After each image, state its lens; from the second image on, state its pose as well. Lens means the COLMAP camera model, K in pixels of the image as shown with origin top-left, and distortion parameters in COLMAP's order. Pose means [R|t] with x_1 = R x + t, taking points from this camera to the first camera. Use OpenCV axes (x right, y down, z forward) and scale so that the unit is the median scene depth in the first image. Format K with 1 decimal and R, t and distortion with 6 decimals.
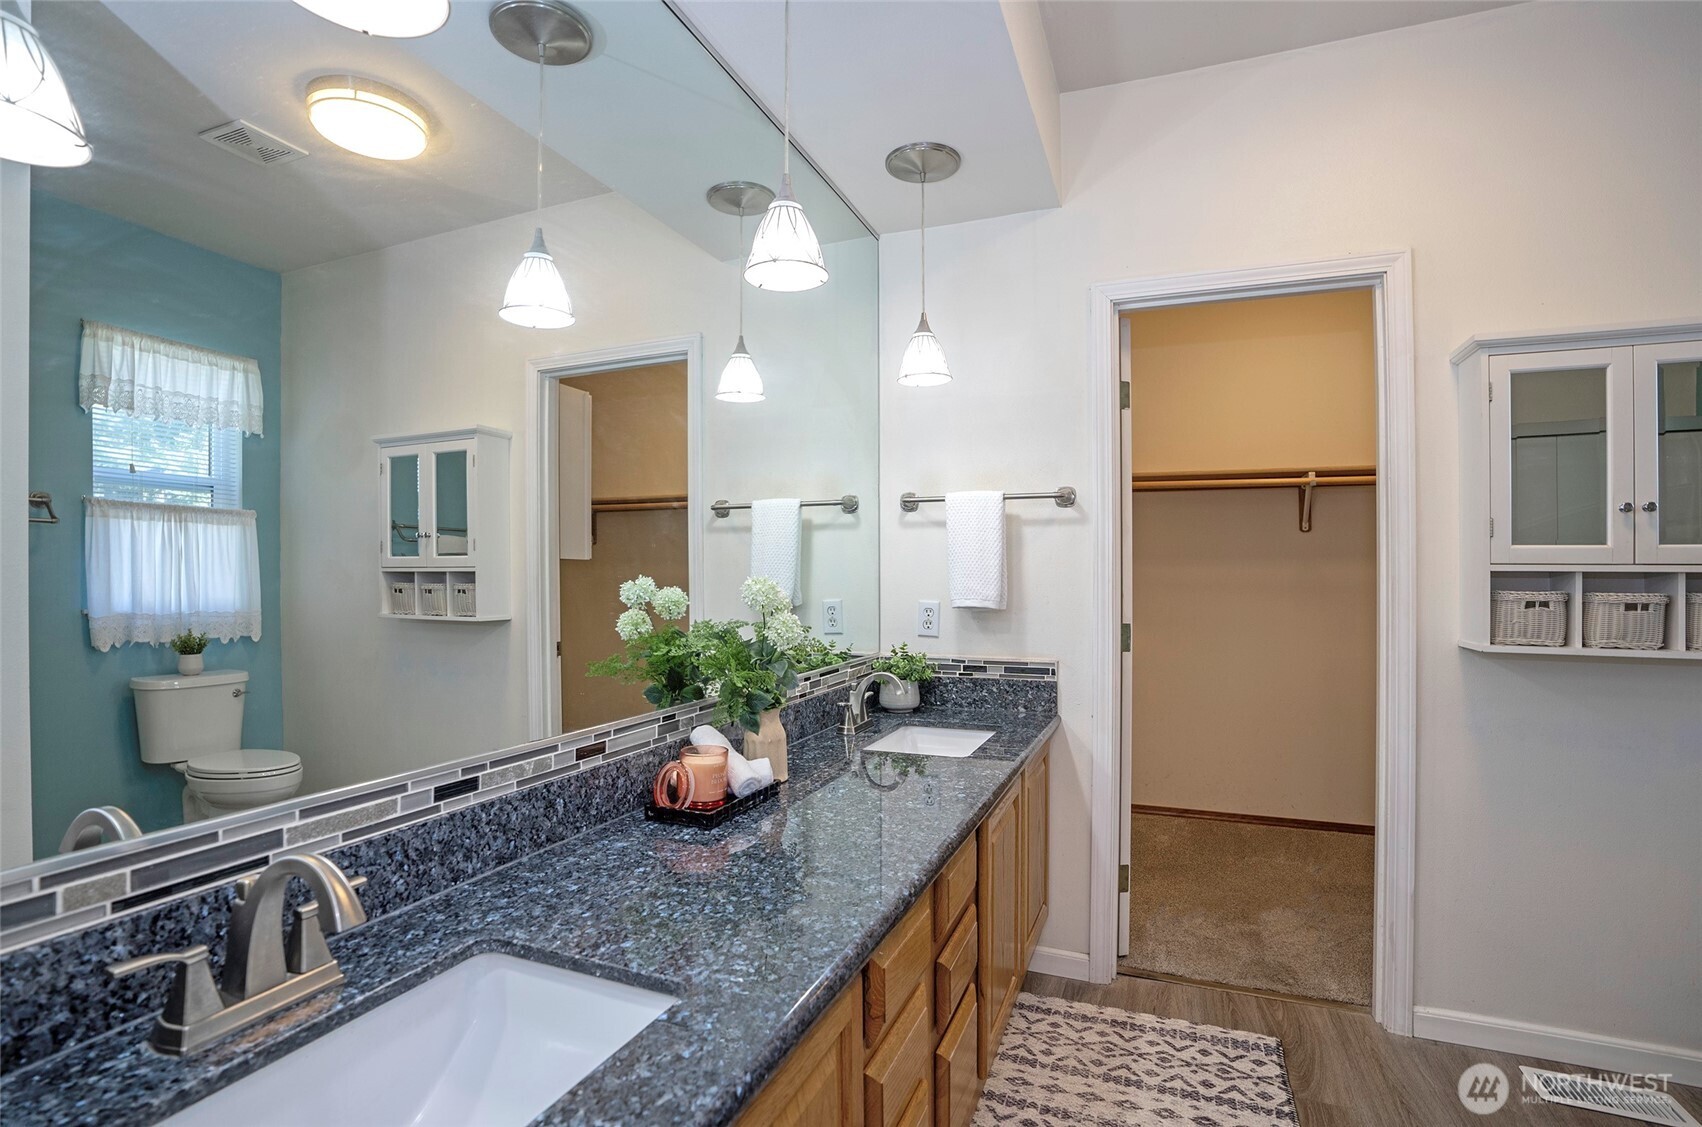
lens RADIAL K [[810.8, 0, 851.3], [0, 810.8, 554.5], [0, 0, 1]] dist [-0.012831, 0.000320]
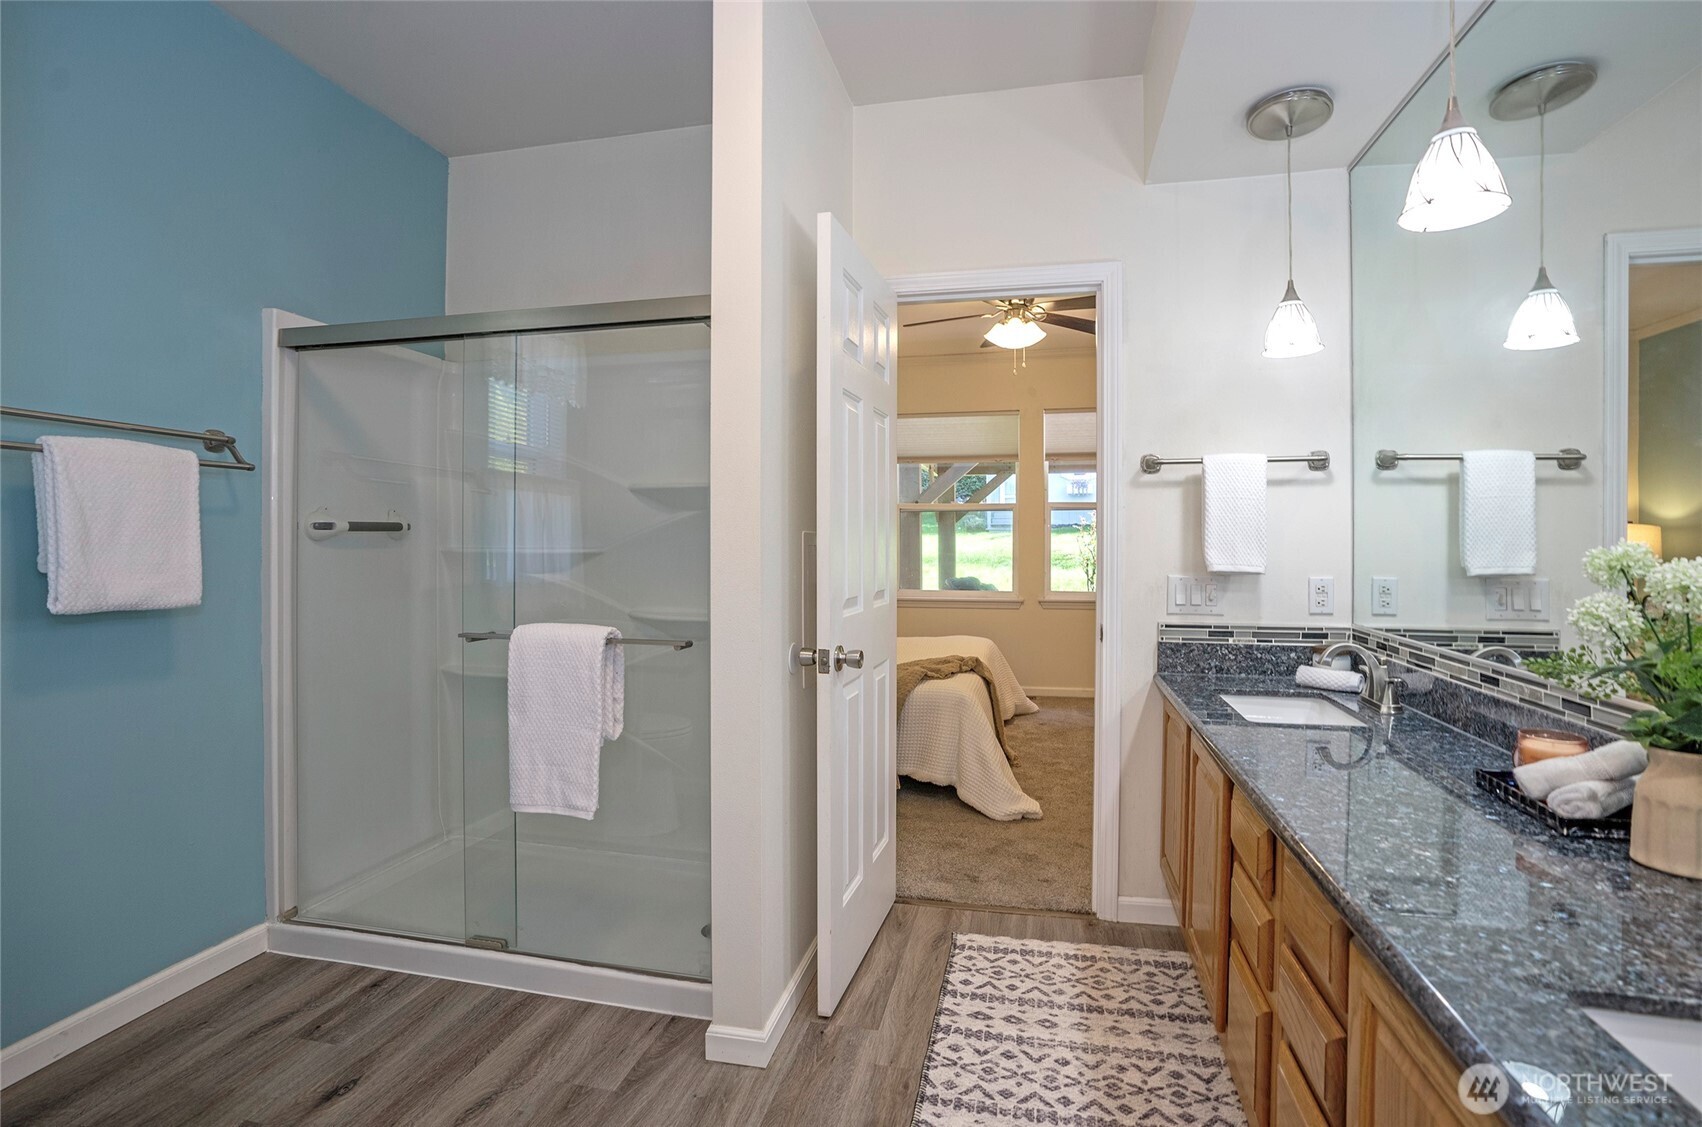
lens RADIAL K [[810.8, 0, 852.1], [0, 810.8, 548.3], [0, 0, 1]] dist [-0.012831, 0.000320]
pose [[-0.988099, 0.004161, -0.153765, 0.802033], [0.008538, 0.999577, -0.027817, 0.066580], [0.153584, -0.028799, -0.987716, 2.018903]]
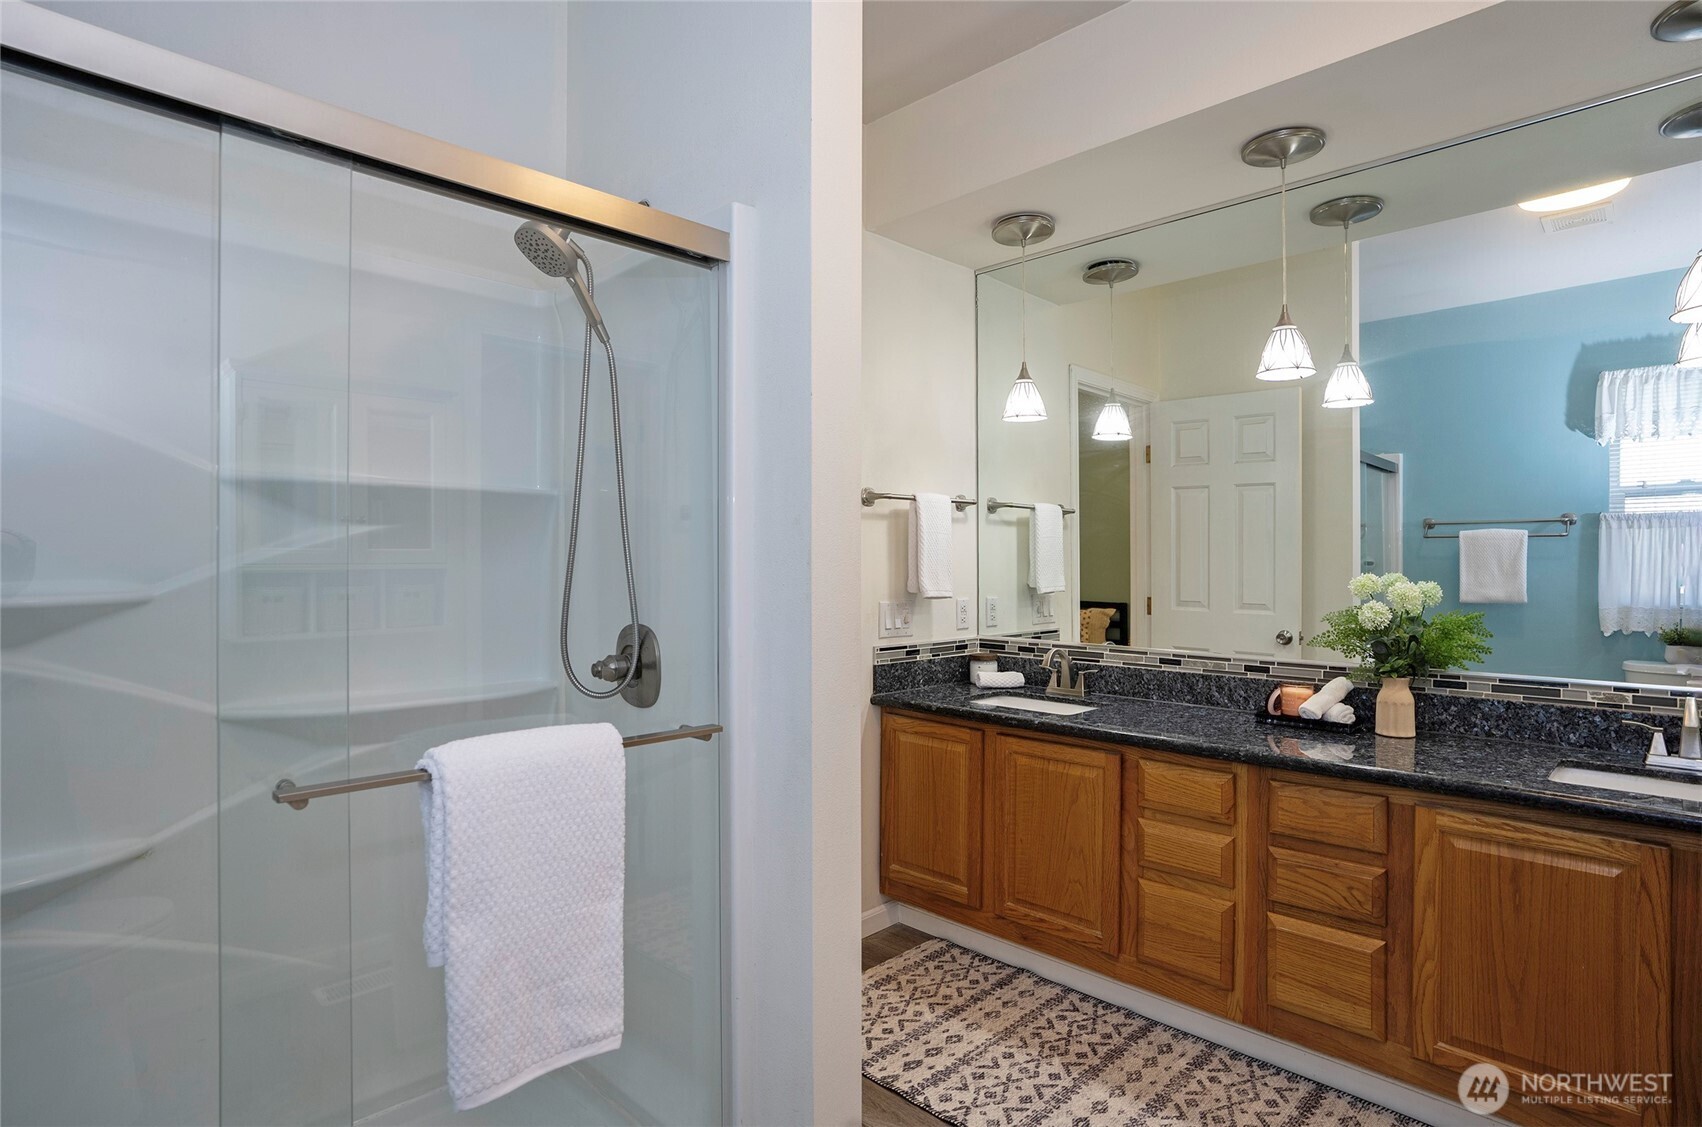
lens RADIAL K [[899.5, 0, 889.6], [0, 899.5, 571.5], [0, 0, 1]] dist [-0.014631, 0.001181]
pose [[-0.376876, 0.016817, -0.926111, 1.483358], [0.034134, 0.999408, 0.004258, 0.021909], [0.925635, -0.030007, -0.377227, 1.442063]]
